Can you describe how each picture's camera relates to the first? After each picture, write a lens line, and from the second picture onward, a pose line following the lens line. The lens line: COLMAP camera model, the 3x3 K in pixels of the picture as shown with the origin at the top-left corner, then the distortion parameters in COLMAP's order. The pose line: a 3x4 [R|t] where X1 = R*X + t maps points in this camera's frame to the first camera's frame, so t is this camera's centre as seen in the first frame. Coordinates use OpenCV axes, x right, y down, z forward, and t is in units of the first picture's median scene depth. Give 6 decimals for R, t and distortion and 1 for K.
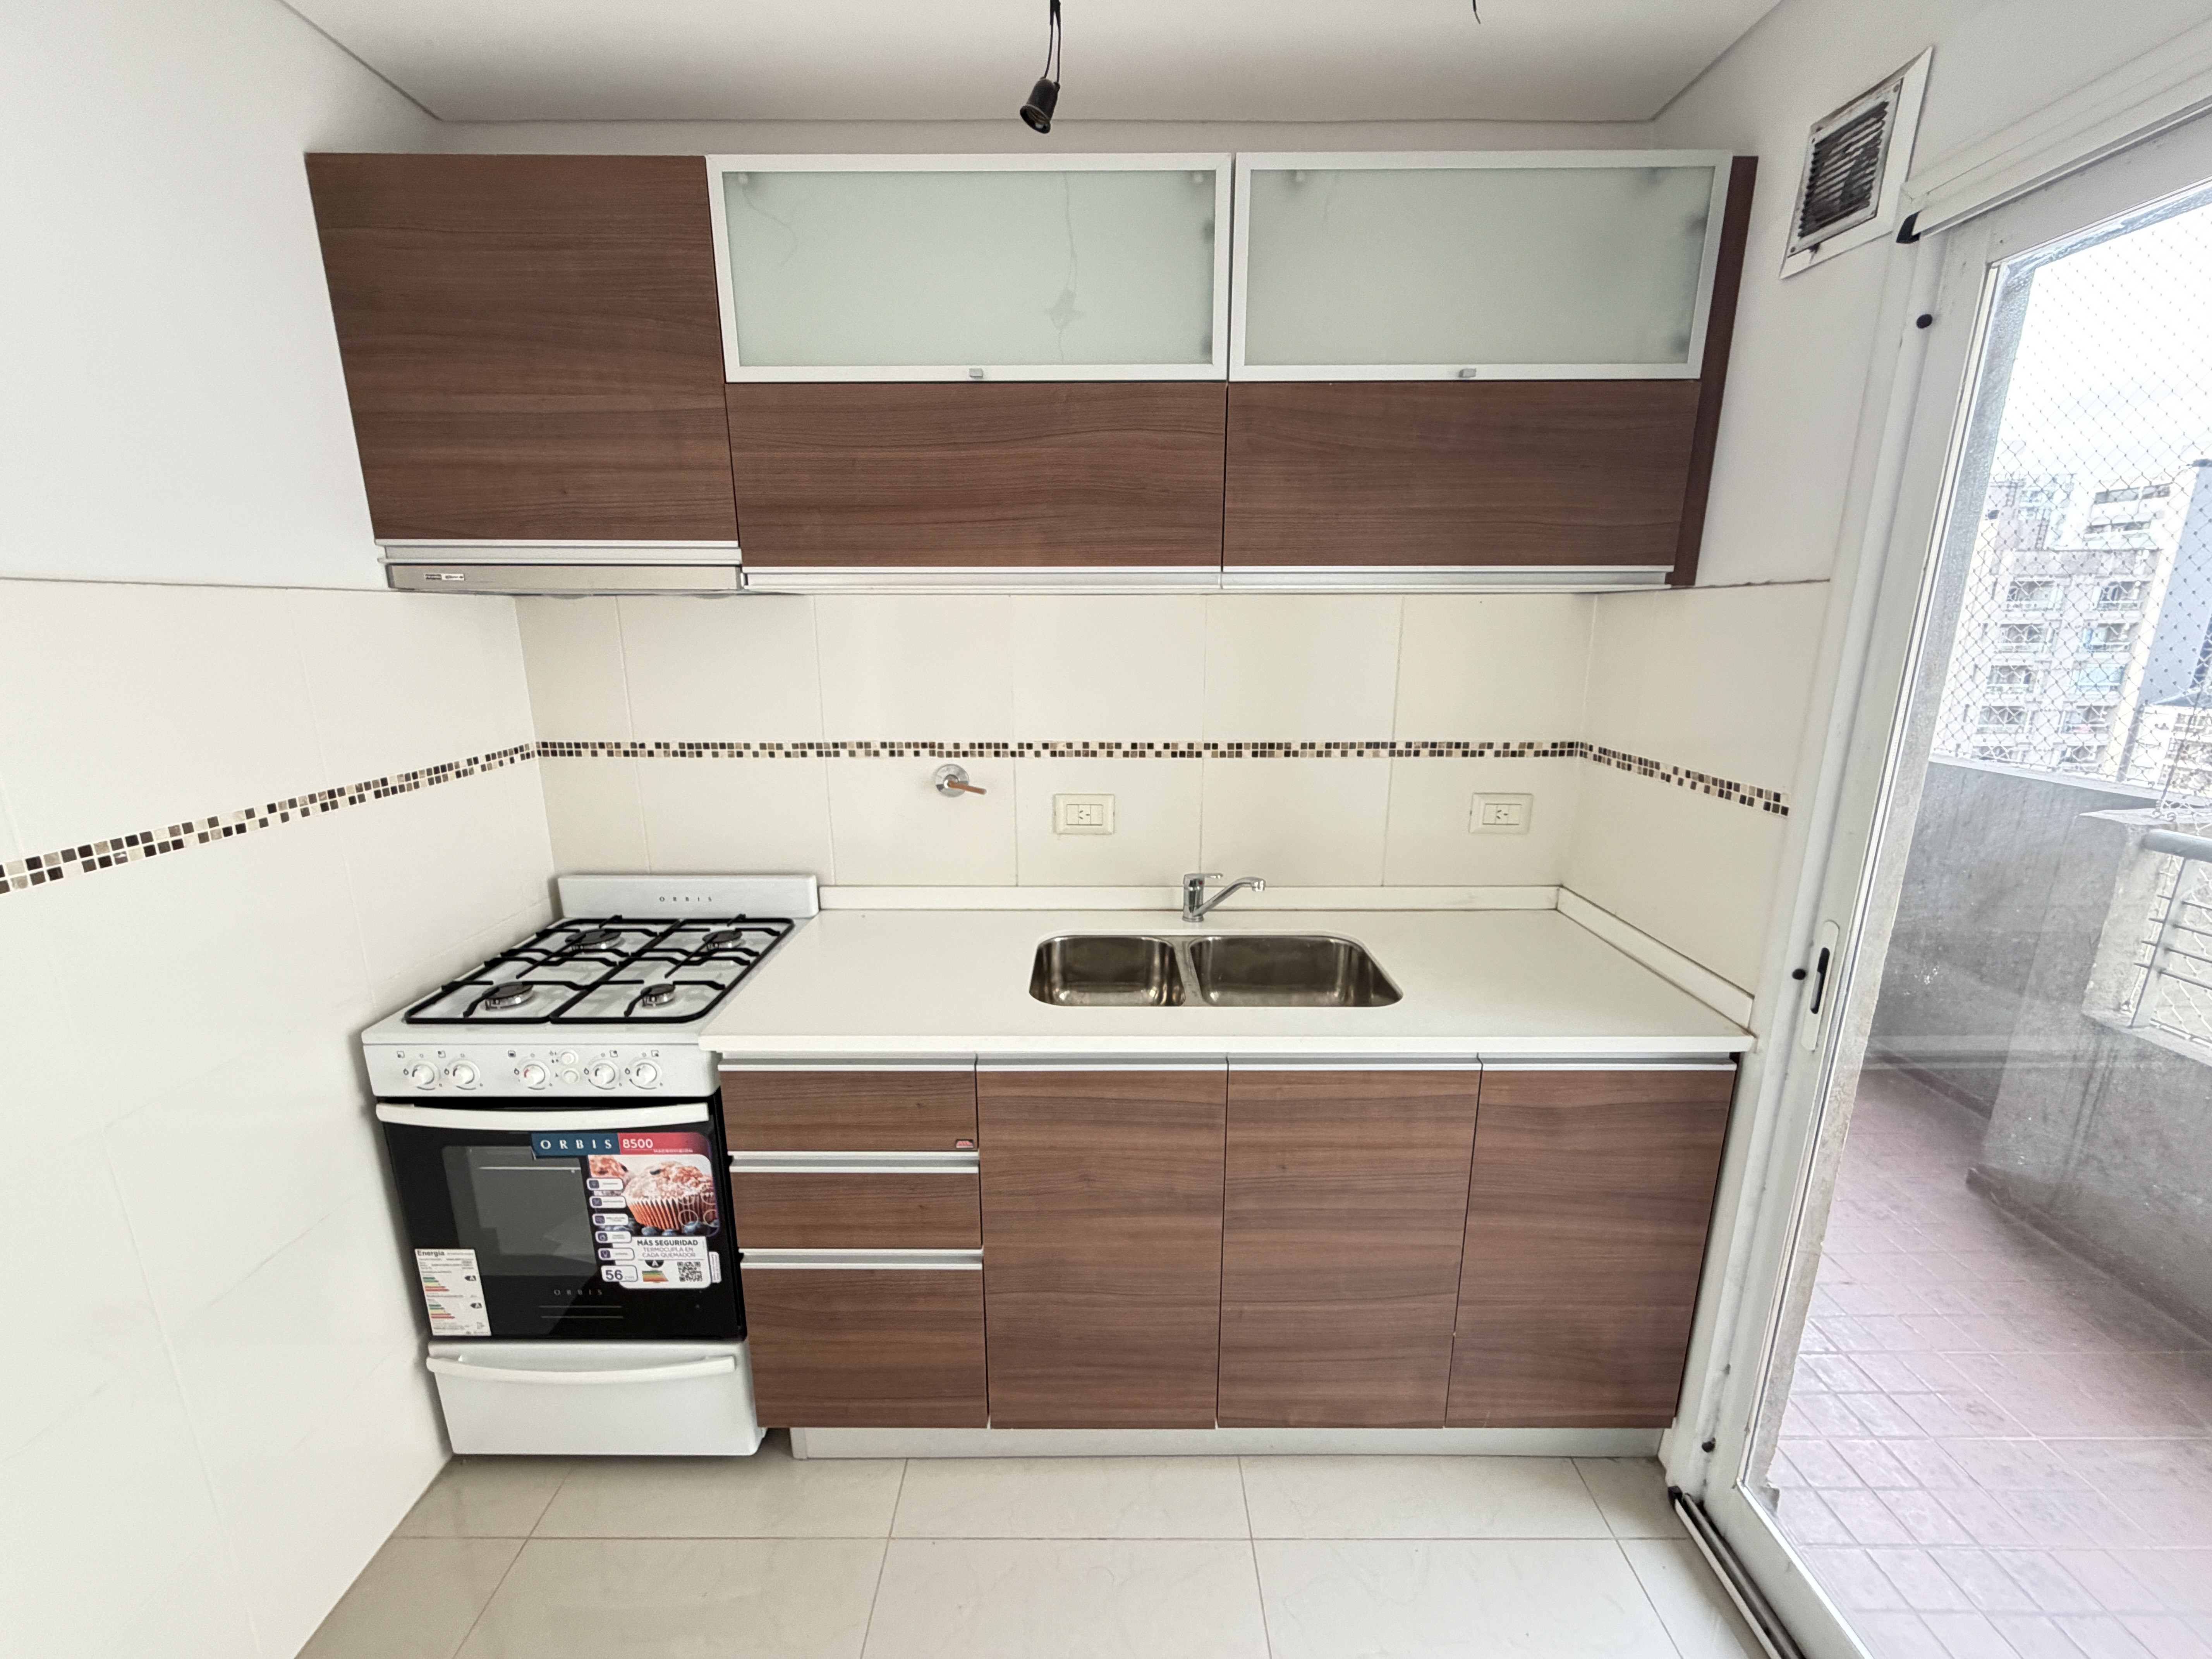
lens RADIAL K [[880.3, 0, 1098.3], [0, 880.3, 827.3], [0, 0, 1]] dist [-0.000170, -0.000089]
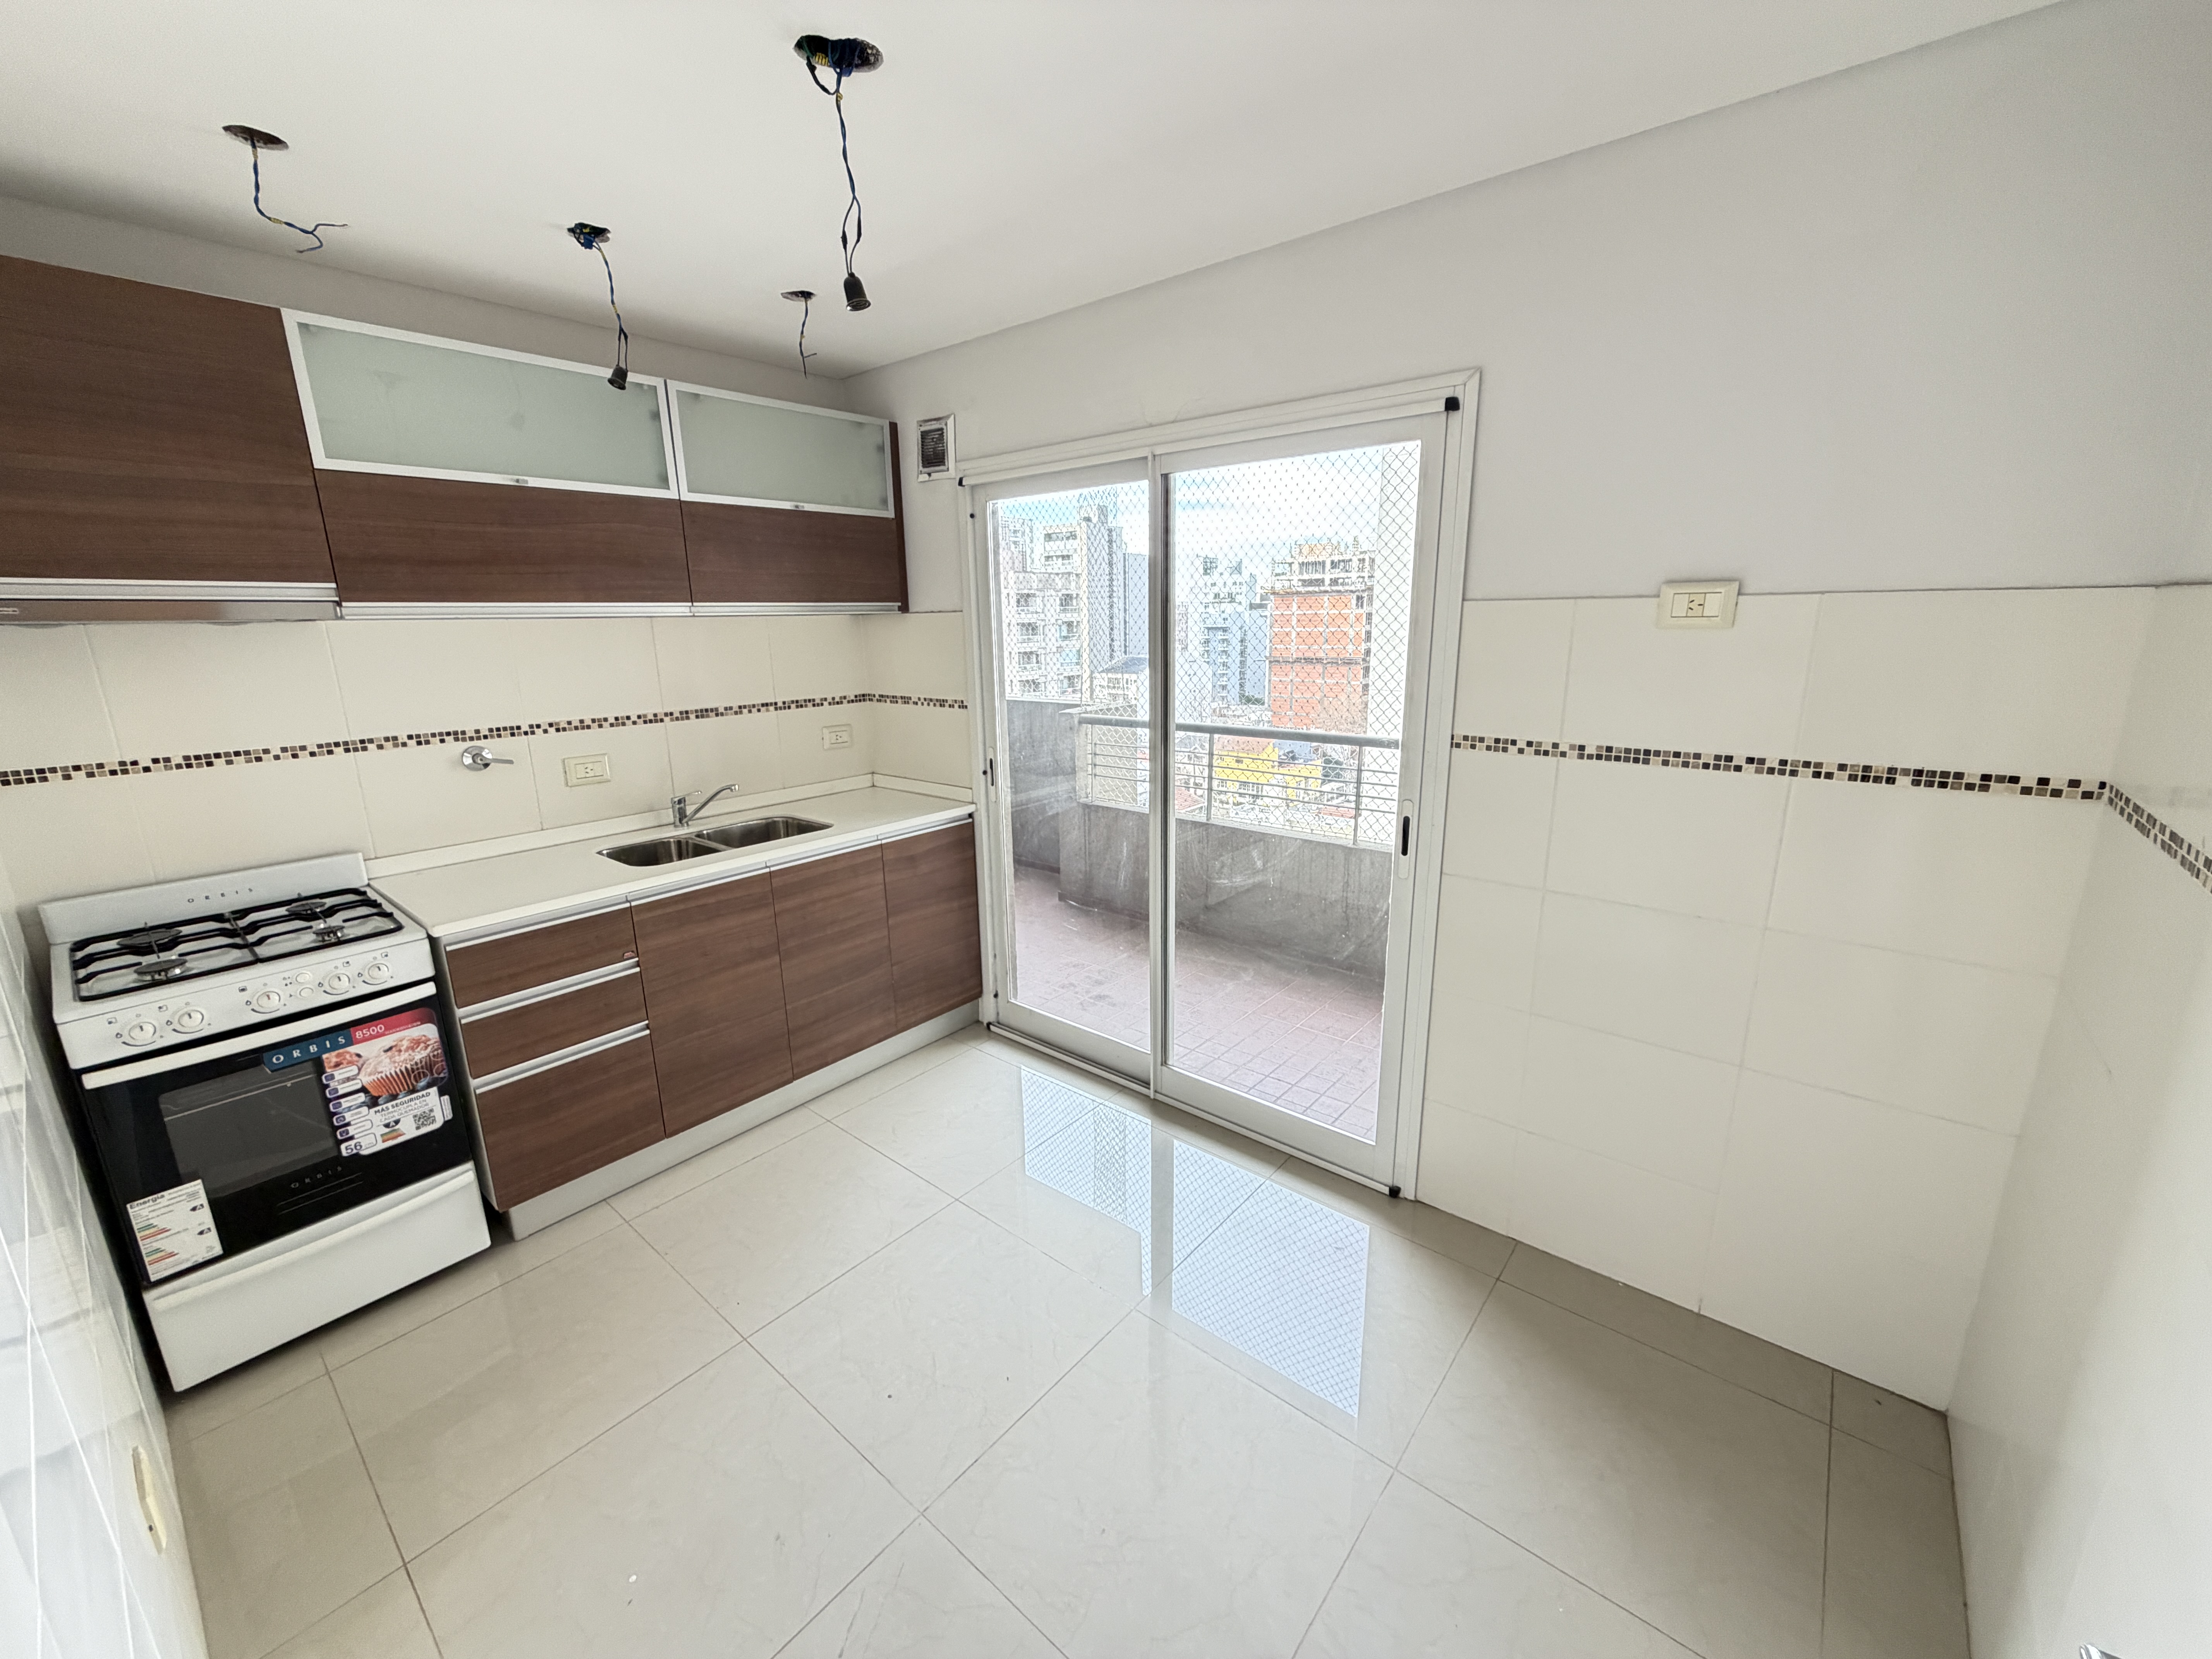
lens RADIAL K [[880.3, 0, 1098.3], [0, 880.3, 827.3], [0, 0, 1]] dist [-0.000170, -0.000089]
pose [[0.640955, -0.187945, 0.744213, -0.714704], [0.192884, 0.977886, 0.080836, 0.152362], [-0.742949, 0.091734, 0.663033, -0.707300]]
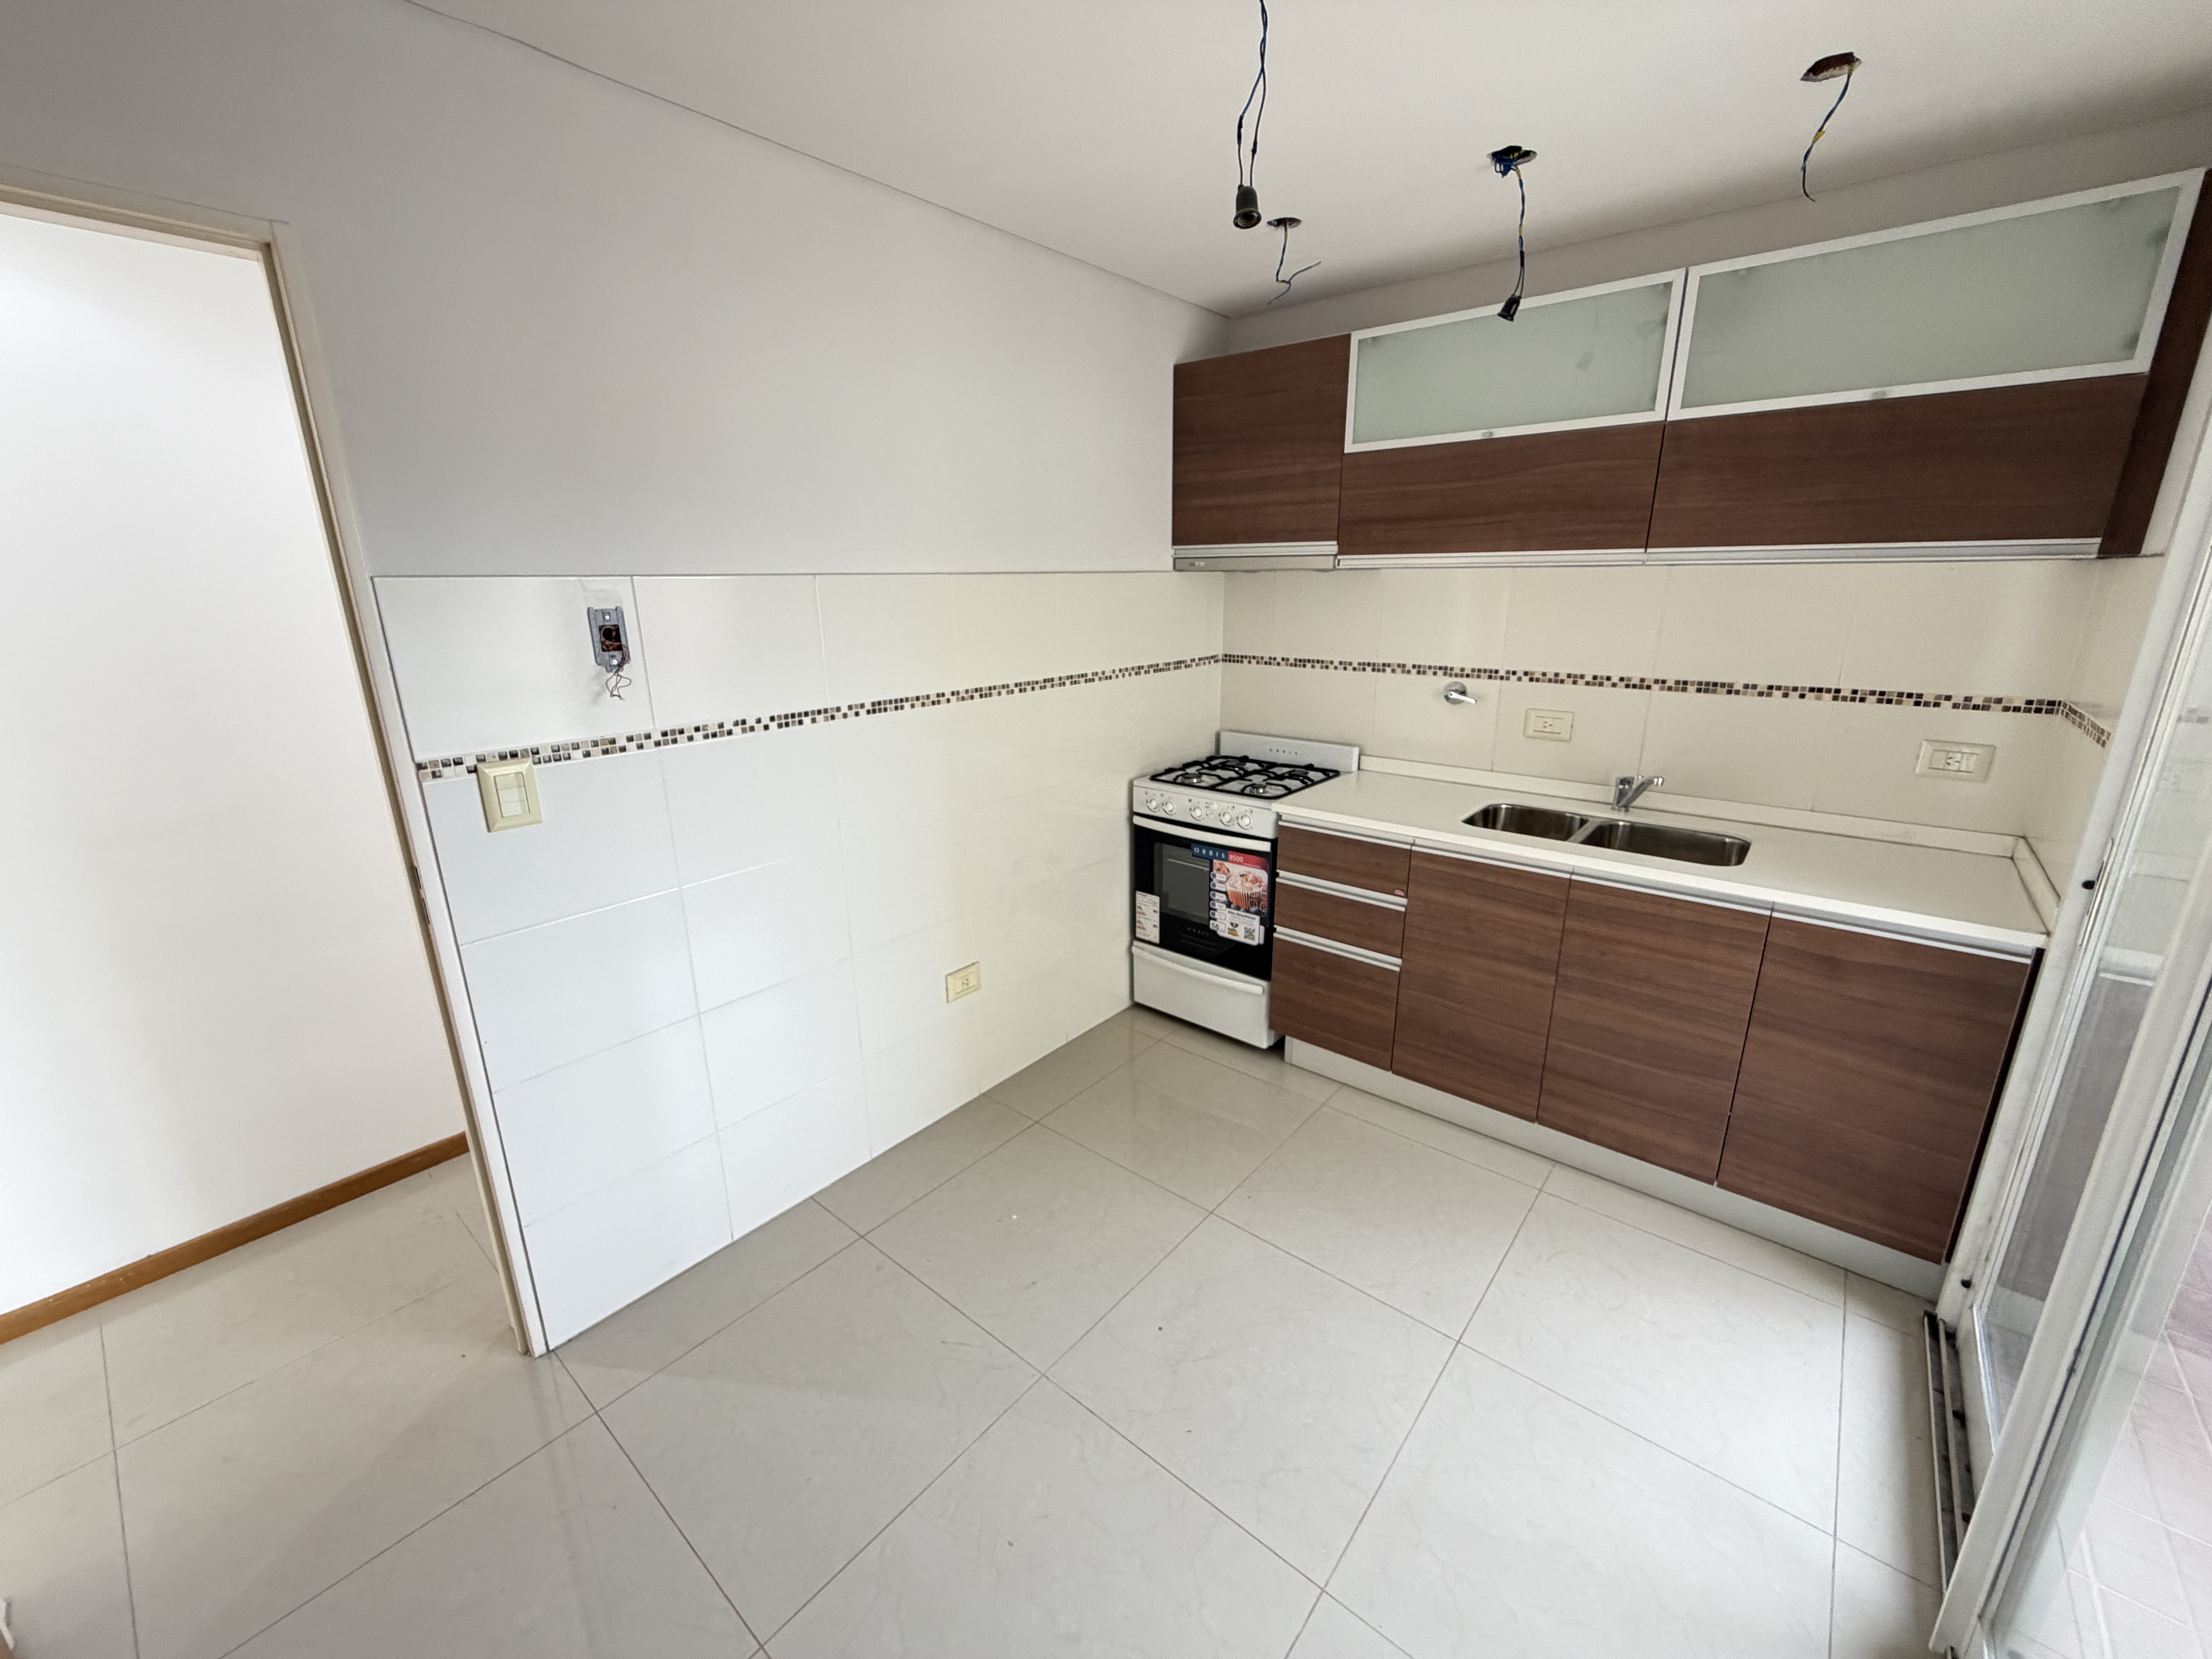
lens RADIAL K [[884.6, 0, 1098.4], [0, 884.6, 826.7], [0, 0, 1]] dist [-0.000297, -0.000041]
pose [[0.765733, 0.169496, -0.620423, 0.421859], [-0.141350, 0.985415, 0.094754, 0.141197], [0.627434, 0.015140, 0.778523, -0.677987]]
